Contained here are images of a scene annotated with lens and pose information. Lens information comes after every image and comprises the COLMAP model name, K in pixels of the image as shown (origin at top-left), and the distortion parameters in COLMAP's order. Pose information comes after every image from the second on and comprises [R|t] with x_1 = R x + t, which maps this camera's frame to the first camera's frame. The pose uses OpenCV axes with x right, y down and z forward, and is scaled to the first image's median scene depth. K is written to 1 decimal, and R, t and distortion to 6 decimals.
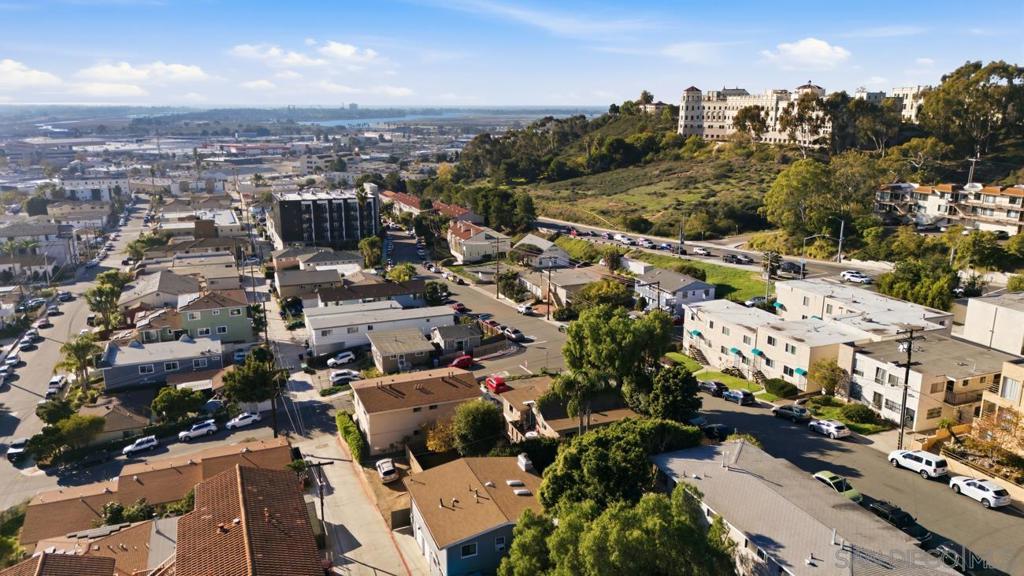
lens RADIAL K [[743.6, 0, 512.0], [0, 743.6, 288.0], [0, 0, 1]] dist [0.079306, -0.085332]
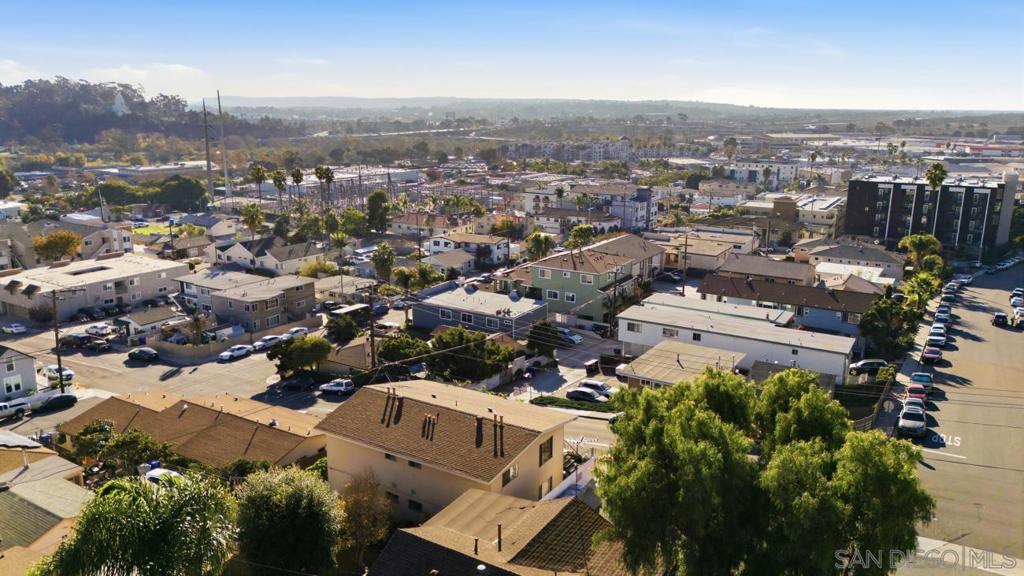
lens RADIAL K [[743.6, 0, 512.0], [0, 743.6, 288.0], [0, 0, 1]] dist [0.079306, -0.085332]
pose [[0.593912, 0.193105, -0.781011, 0.189831], [-0.198940, 0.975870, 0.090002, -0.013080], [0.779545, 0.101921, 0.617998, 0.423352]]
